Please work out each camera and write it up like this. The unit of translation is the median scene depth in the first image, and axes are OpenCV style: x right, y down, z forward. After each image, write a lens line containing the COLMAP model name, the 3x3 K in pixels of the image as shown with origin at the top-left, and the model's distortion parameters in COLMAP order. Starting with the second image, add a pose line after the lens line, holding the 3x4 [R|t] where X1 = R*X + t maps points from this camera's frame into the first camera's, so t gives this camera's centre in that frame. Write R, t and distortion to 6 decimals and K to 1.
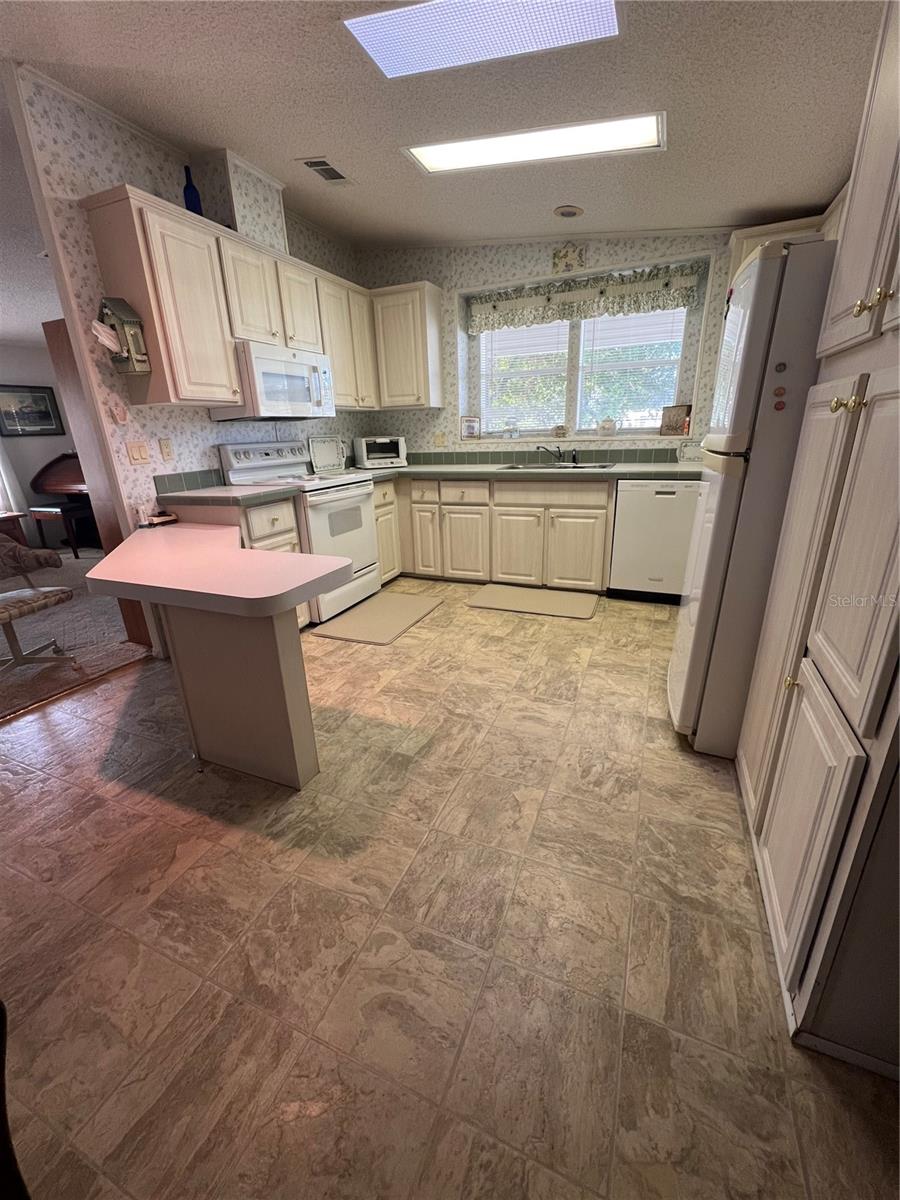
lens RADIAL K [[476.9, 0, 446.5], [0, 476.9, 605.8], [0, 0, 1]] dist [-0.001812, 0.001054]
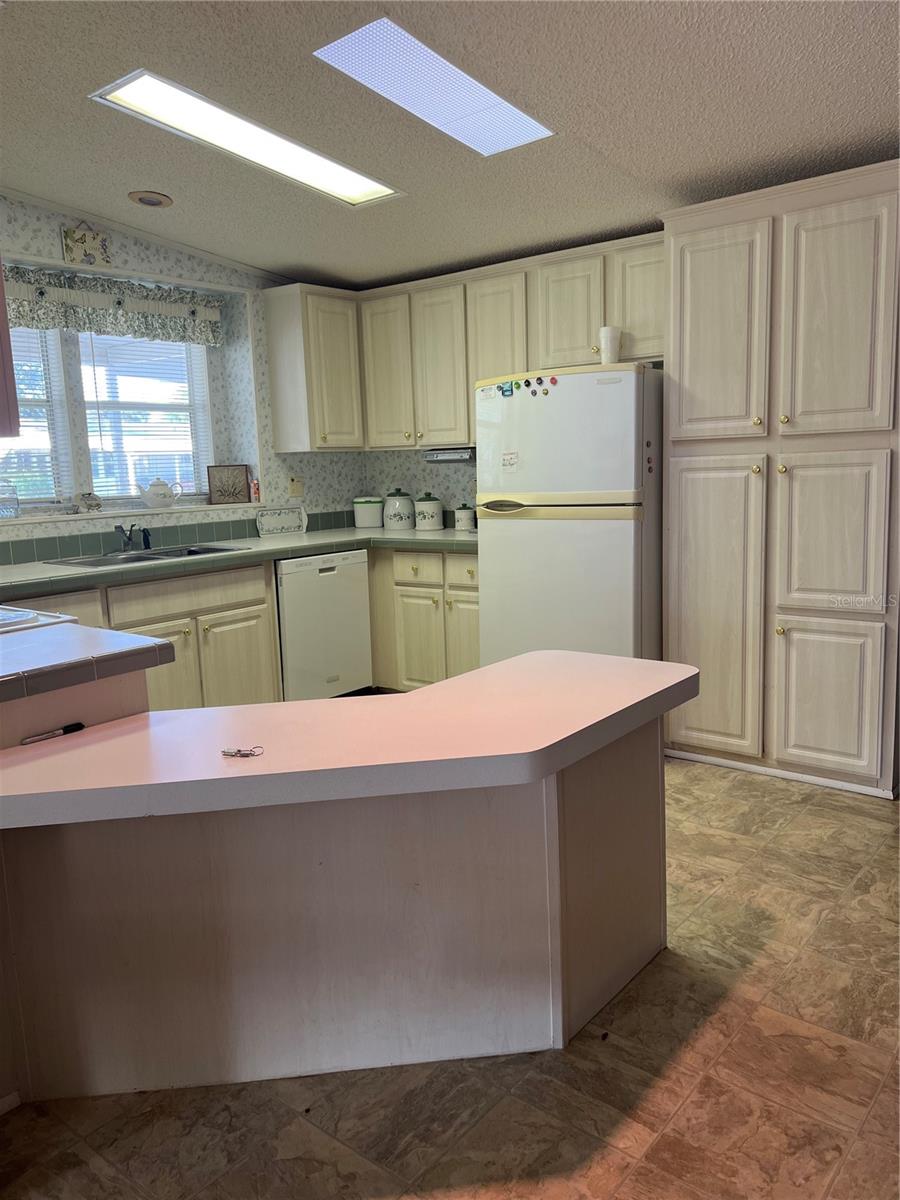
lens RADIAL K [[926.6, 0, 452.3], [0, 926.6, 599.1], [0, 0, 1]] dist [0.068772, -0.021181]
pose [[0.259821, -0.124074, 0.957653, -0.965307], [0.358806, 0.933115, 0.023547, -0.152112], [-0.896522, 0.337494, 0.286961, 0.389369]]
